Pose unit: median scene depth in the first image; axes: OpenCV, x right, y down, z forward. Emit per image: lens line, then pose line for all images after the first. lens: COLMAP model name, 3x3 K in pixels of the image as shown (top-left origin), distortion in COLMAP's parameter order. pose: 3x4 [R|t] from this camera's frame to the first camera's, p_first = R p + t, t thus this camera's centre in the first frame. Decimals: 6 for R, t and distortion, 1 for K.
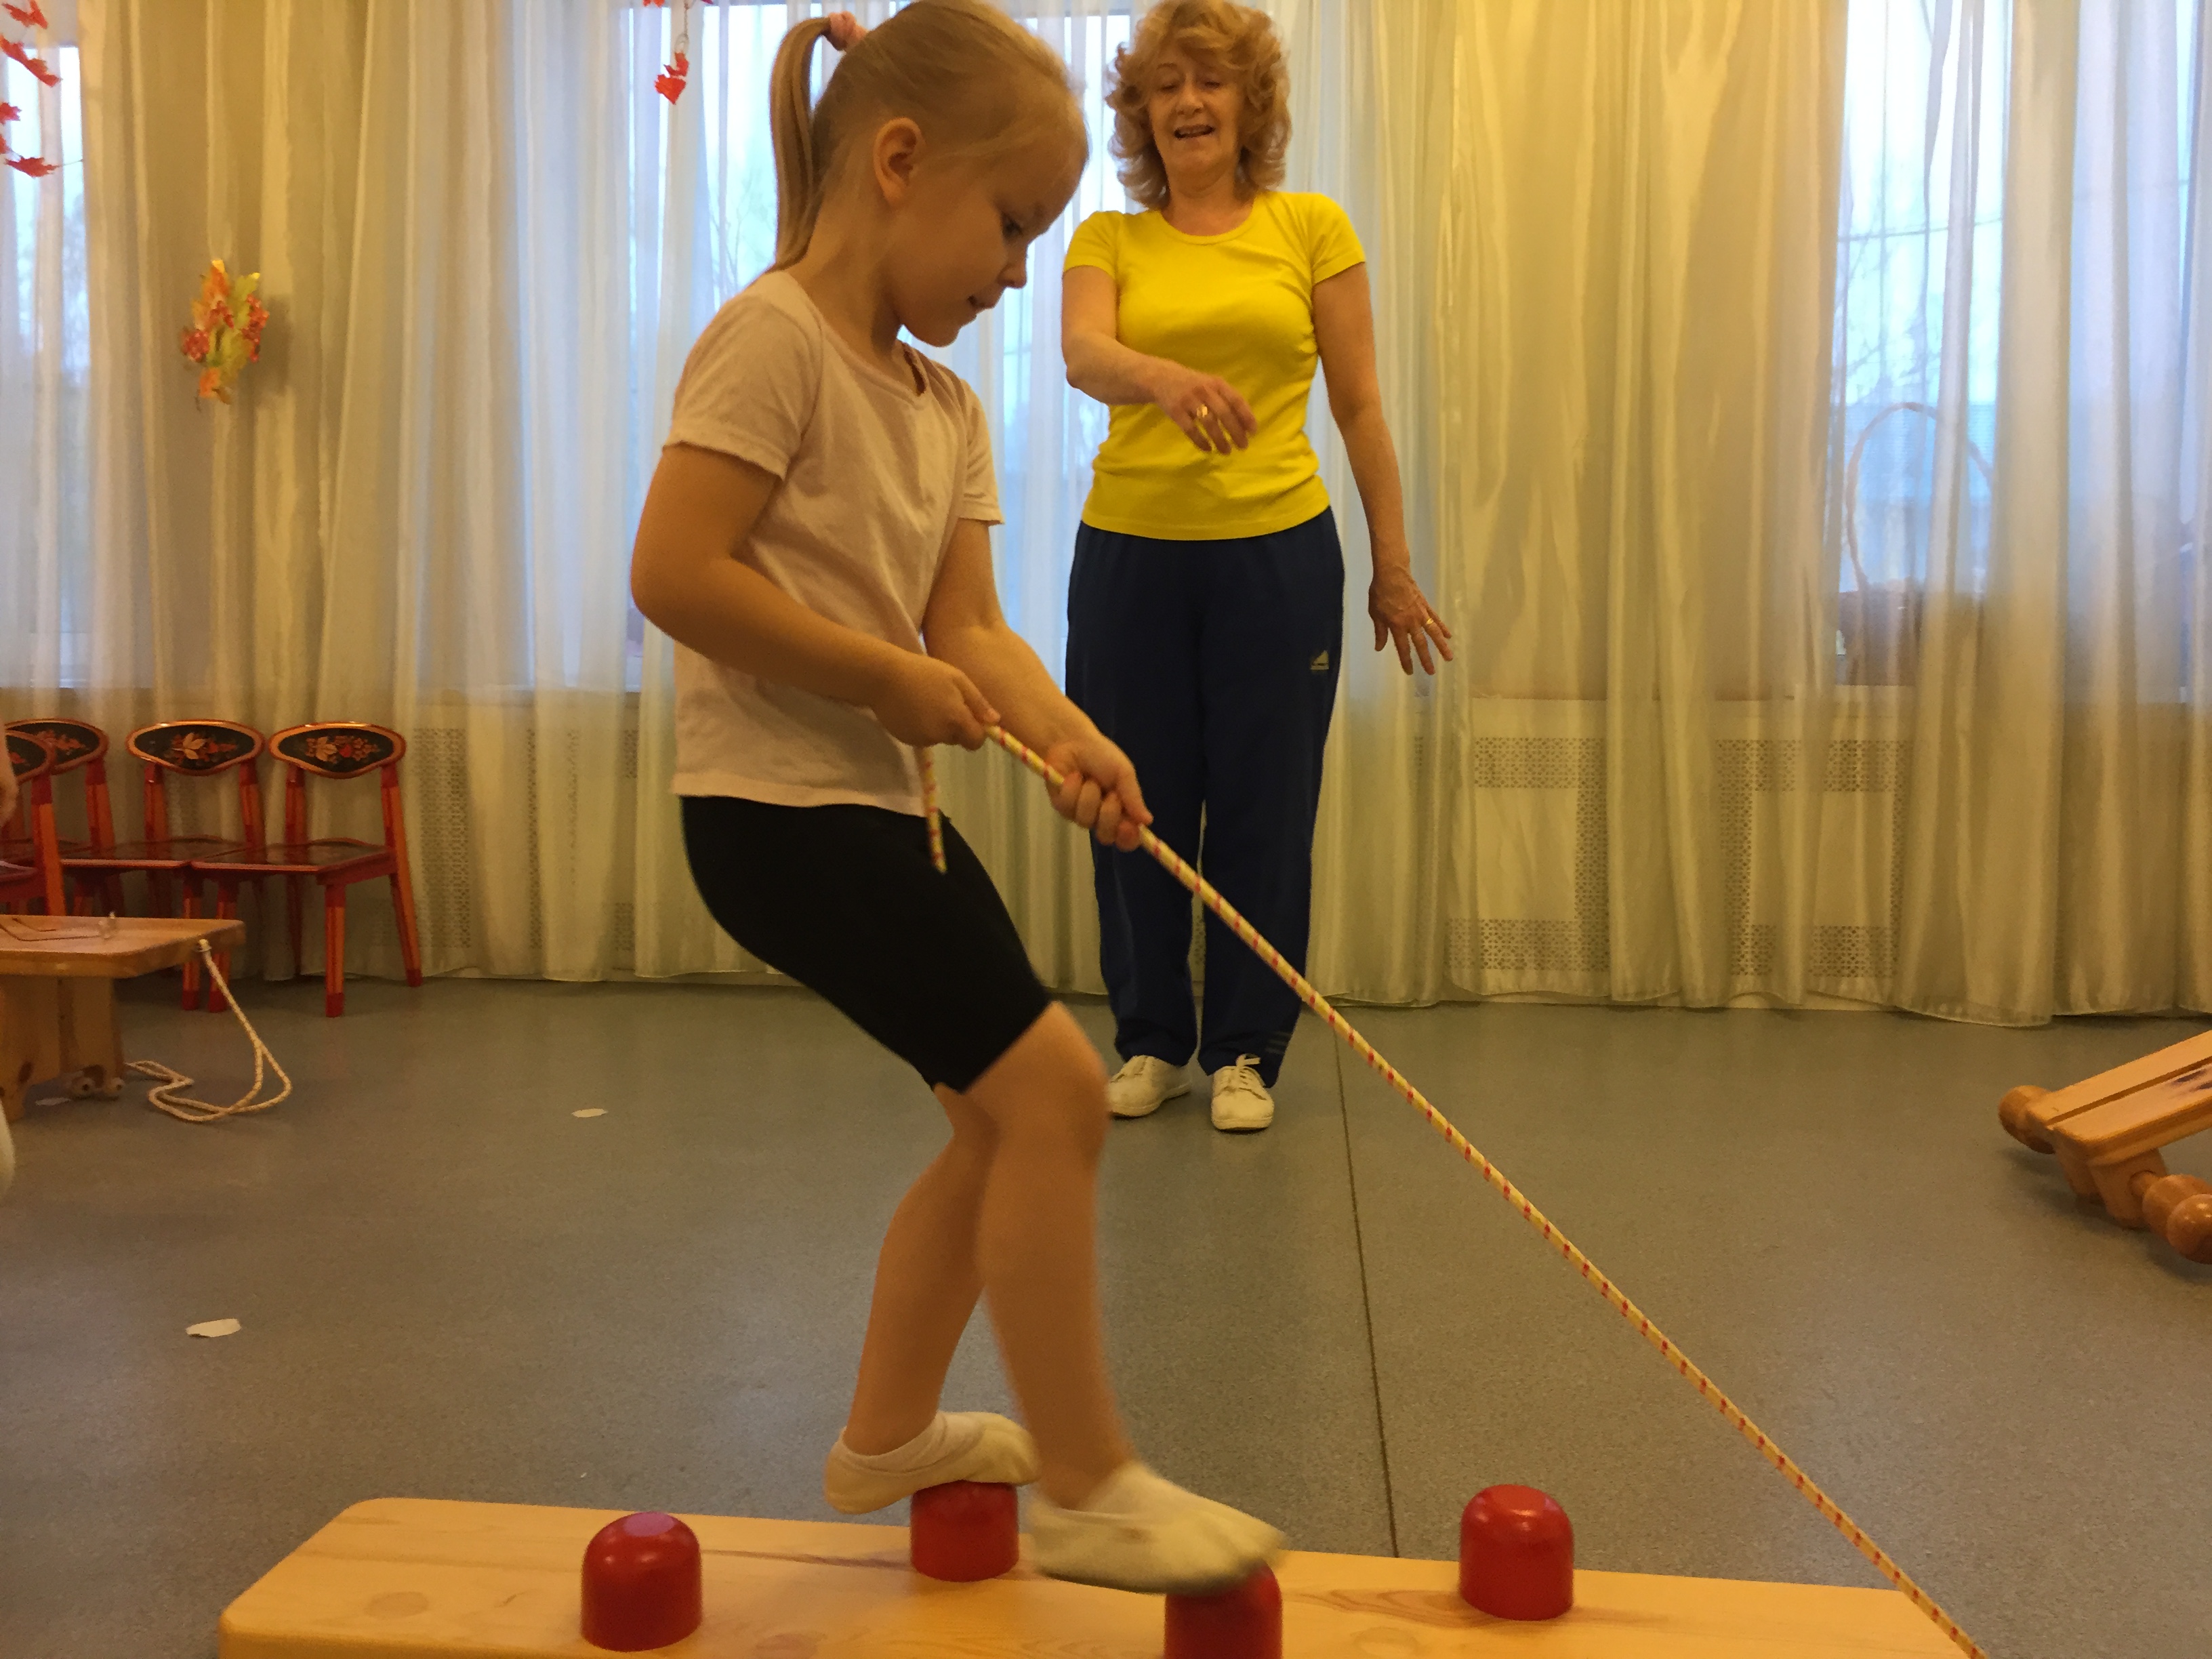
lens RADIAL K [[1889.4, 0, 1096.8], [0, 1889.4, 832.9], [0, 0, 1]] dist [0.072450, -0.095505]
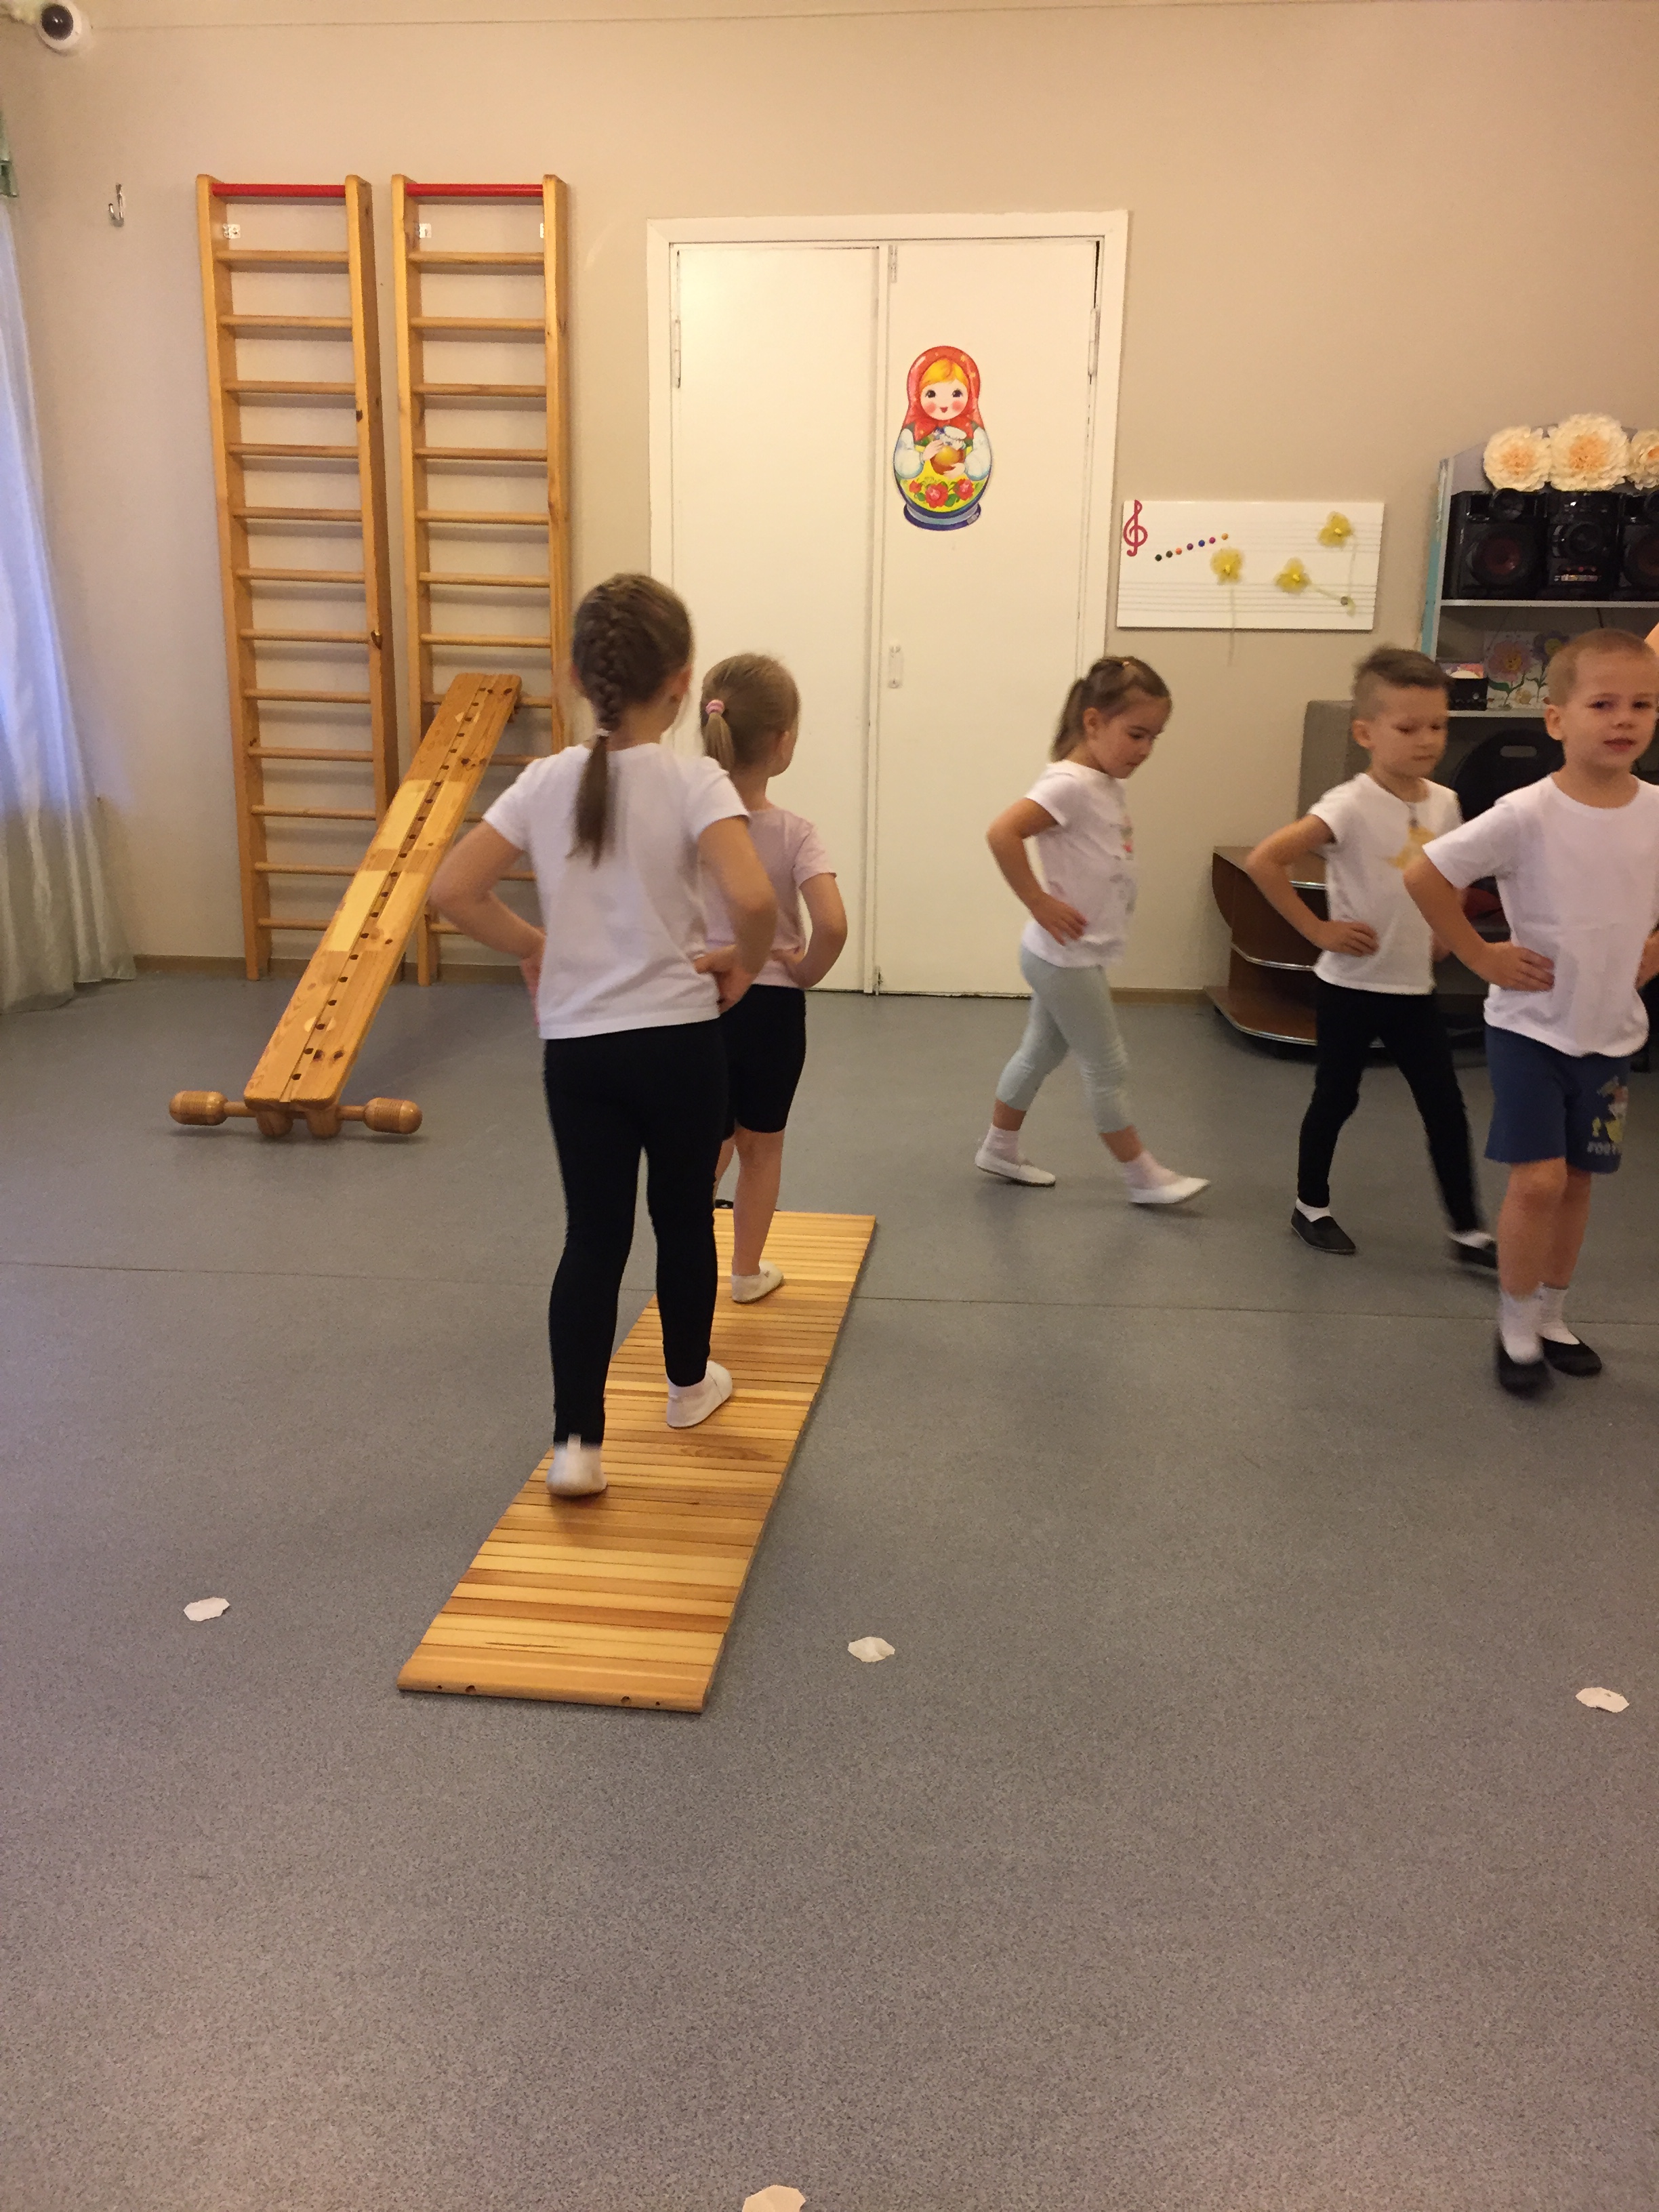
lens RADIAL K [[1889.4, 0, 830.5], [0, 1889.4, 1097.8], [0, 0, 1]] dist [0.072450, -0.095505]
pose [[-0.027071, -0.241953, 0.969910, -0.826324], [0.077232, 0.966860, 0.243347, -0.161727], [-0.996646, 0.081495, -0.007488, 0.324671]]
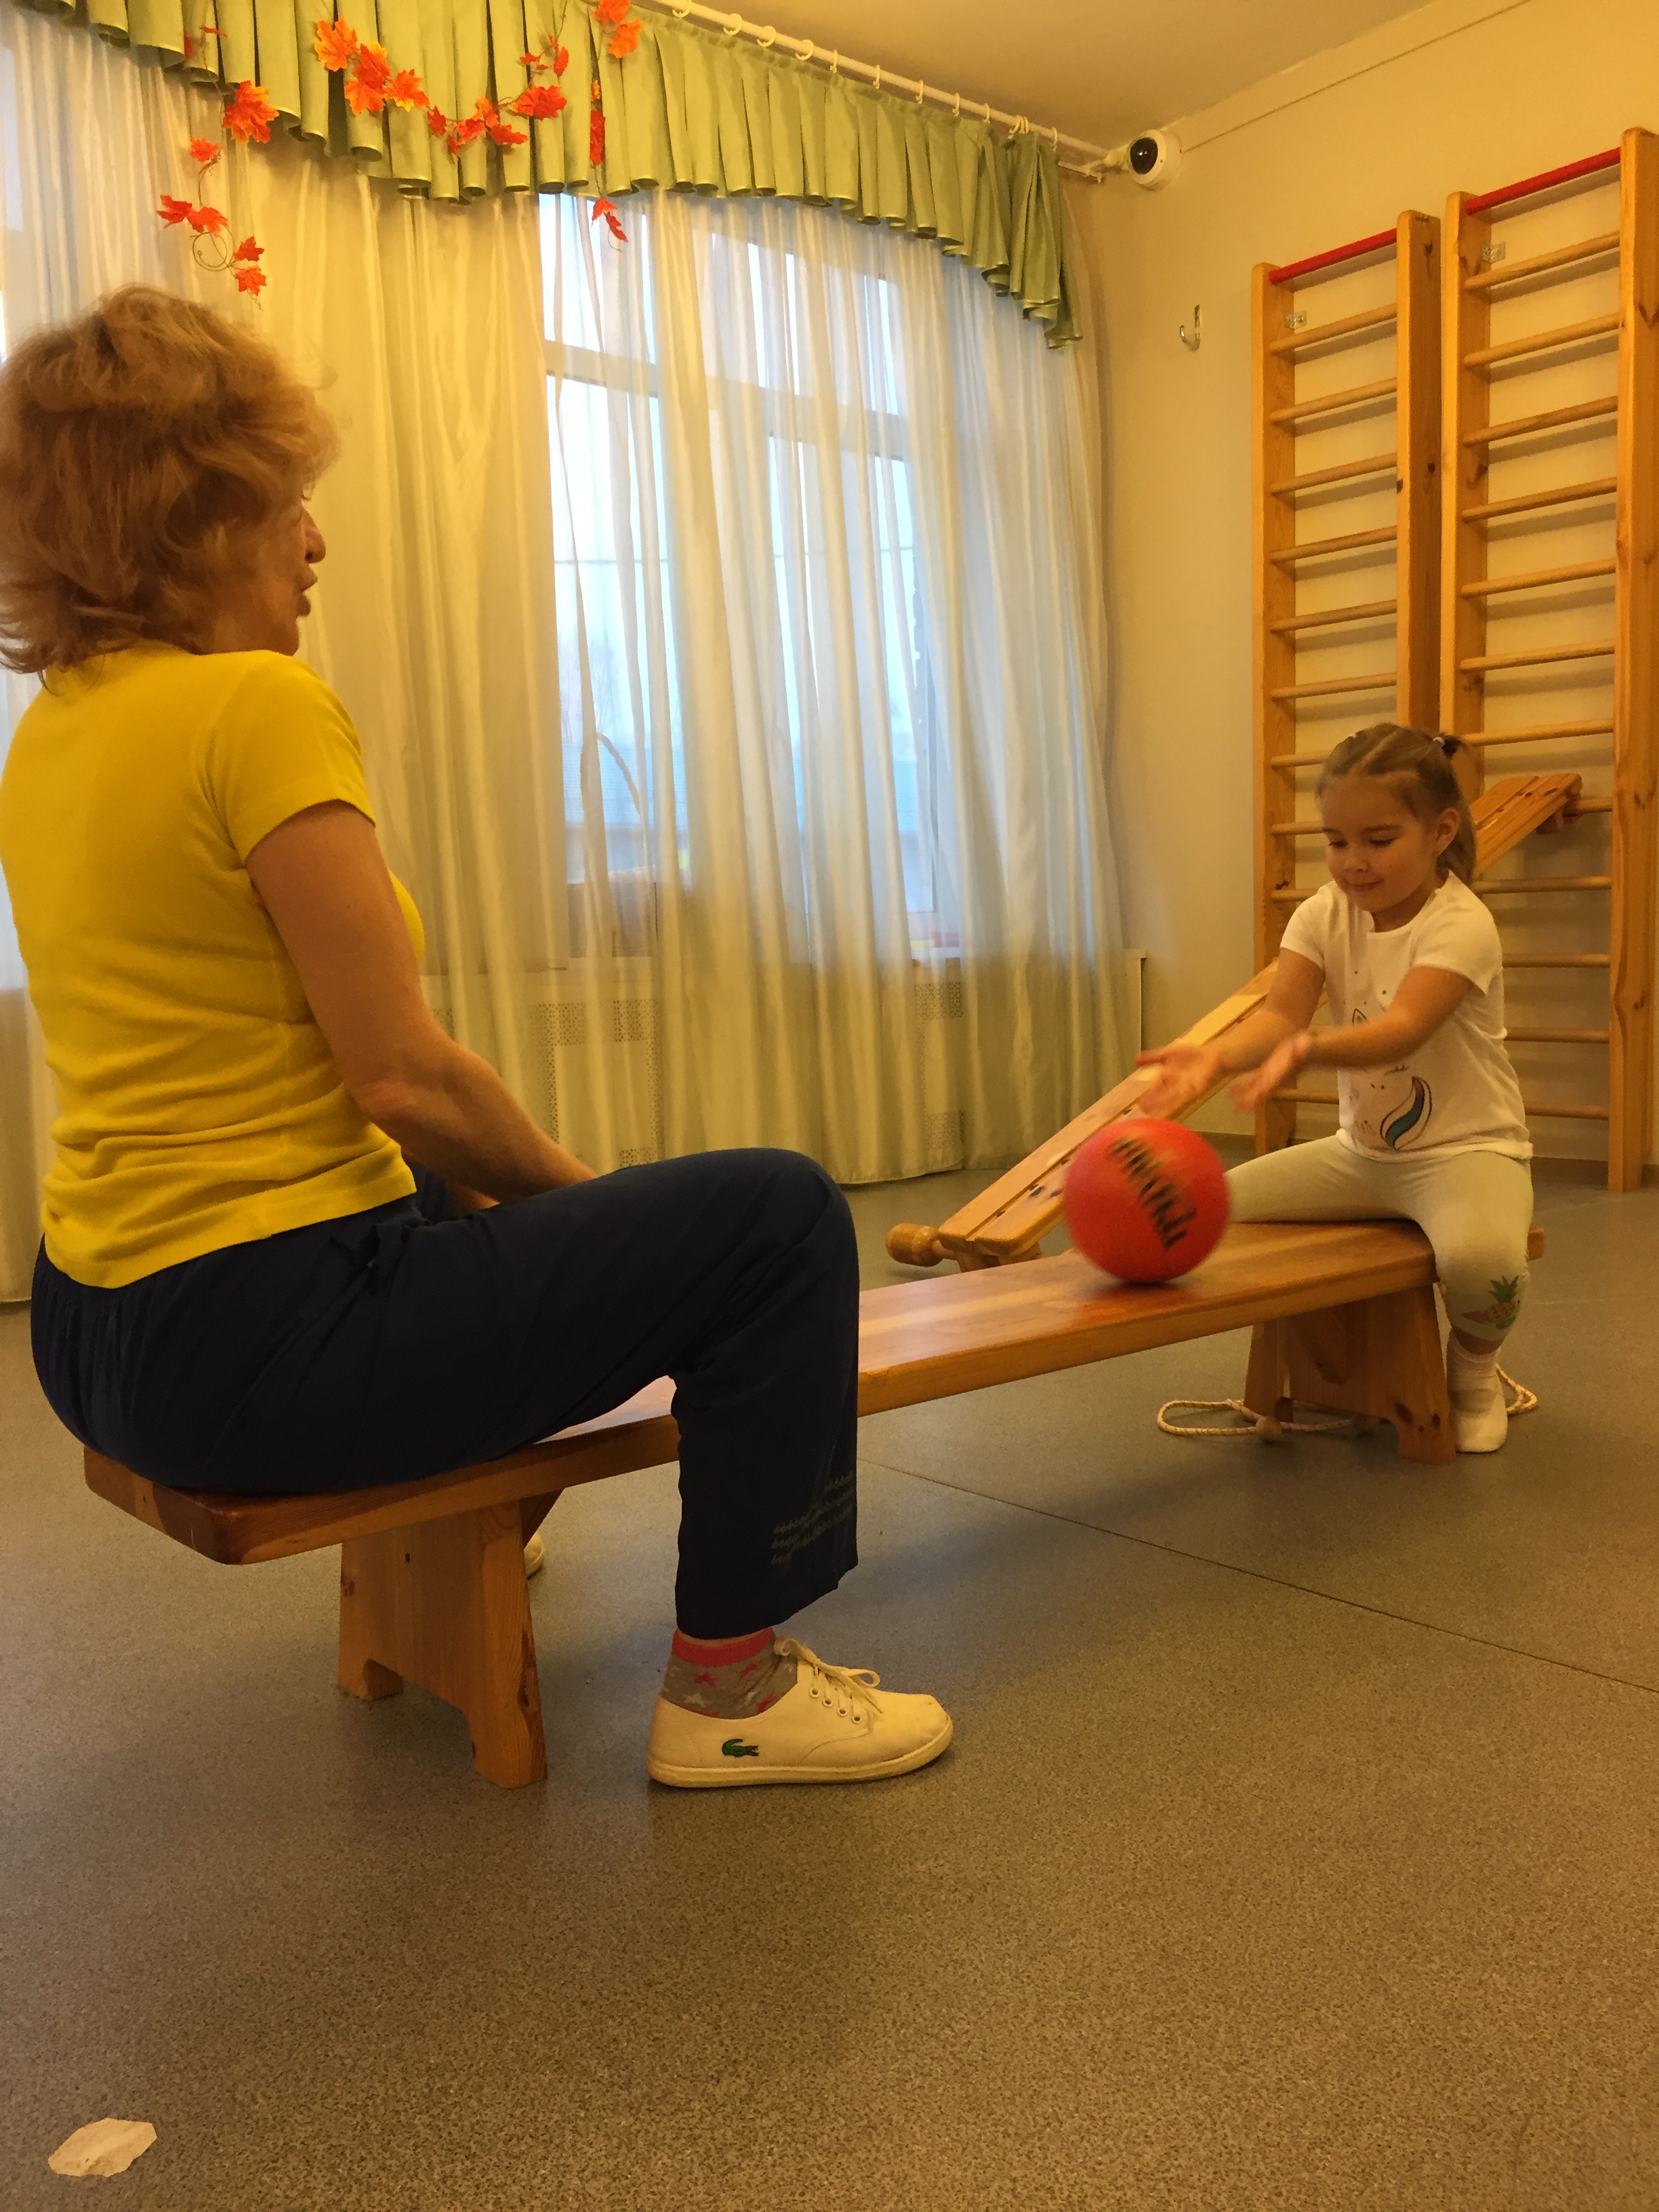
lens RADIAL K [[1889.4, 0, 837.4], [0, 1889.4, 1100.5], [0, 0, 1]] dist [0.072450, -0.095505]
pose [[0.696189, -0.080380, 0.713344, -0.392733], [0.096085, 0.995204, 0.018366, 0.007519], [-0.711399, 0.055755, 0.700573, 0.032023]]
